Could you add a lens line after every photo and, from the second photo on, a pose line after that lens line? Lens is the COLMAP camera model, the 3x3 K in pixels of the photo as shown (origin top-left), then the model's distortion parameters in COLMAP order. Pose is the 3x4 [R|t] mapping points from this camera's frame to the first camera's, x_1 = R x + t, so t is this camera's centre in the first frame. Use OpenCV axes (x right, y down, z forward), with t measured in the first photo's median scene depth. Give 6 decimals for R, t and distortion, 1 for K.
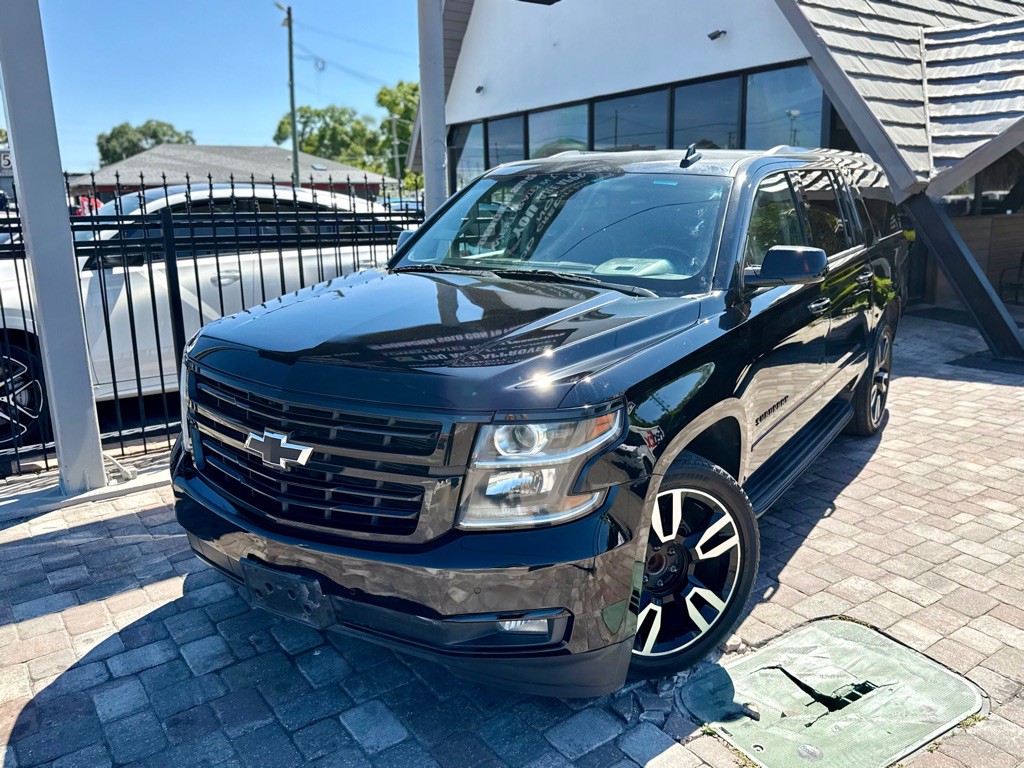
lens RADIAL K [[835.2, 0, 512.0], [0, 835.2, 384.0], [0, 0, 1]] dist [-0.000126, -0.007996]
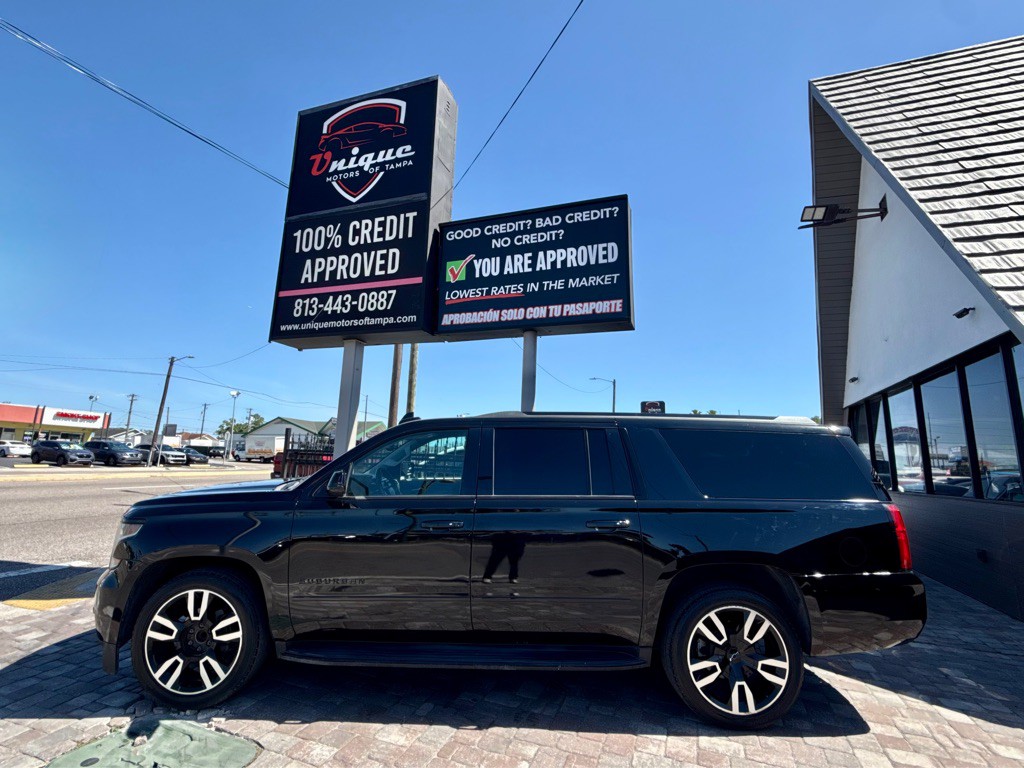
lens RADIAL K [[518.5, 0, 495.7], [0, 518.5, 351.8], [0, 0, 1]] dist [-0.000338, -0.001225]
pose [[0.534281, -0.134957, -0.834464, 1.058237], [-0.223002, 0.929698, -0.293140, -0.120218], [0.815362, 0.342706, 0.466624, 0.542652]]
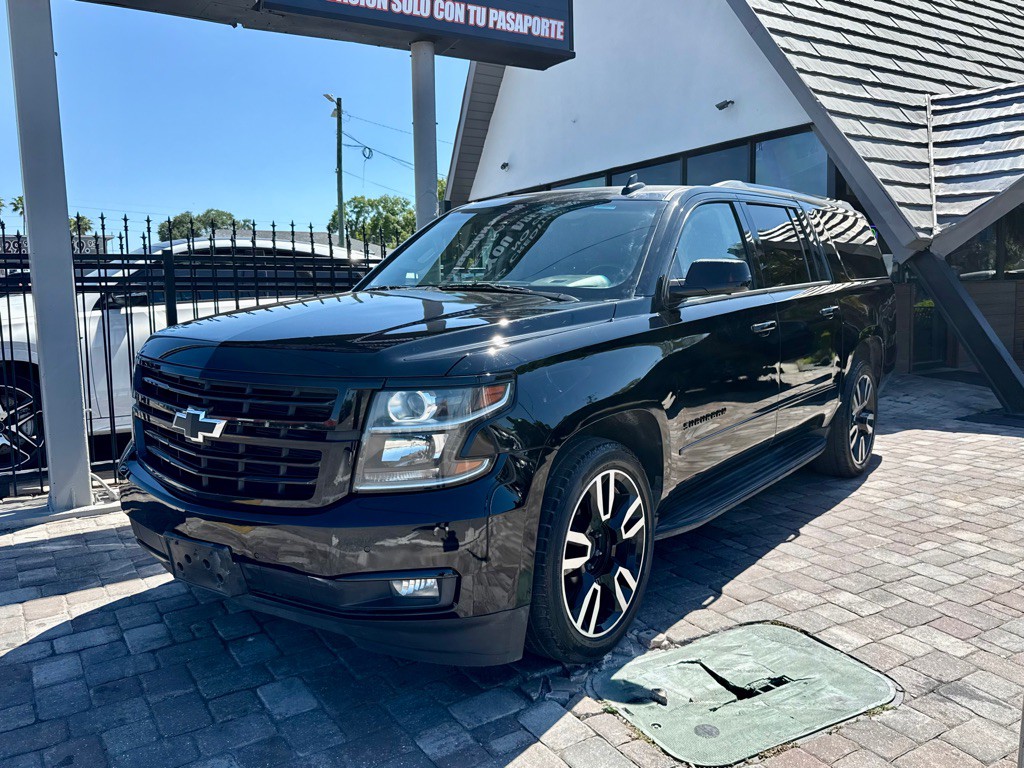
lens RADIAL K [[845.6, 0, 514.0], [0, 845.6, 391.4], [0, 0, 1]] dist [0.005143, -0.013411]
pose [[0.998290, 0.004692, -0.058264, 0.109479], [-0.010230, 0.995413, -0.095120, 0.079850], [0.057551, 0.095554, 0.993759, -0.041018]]
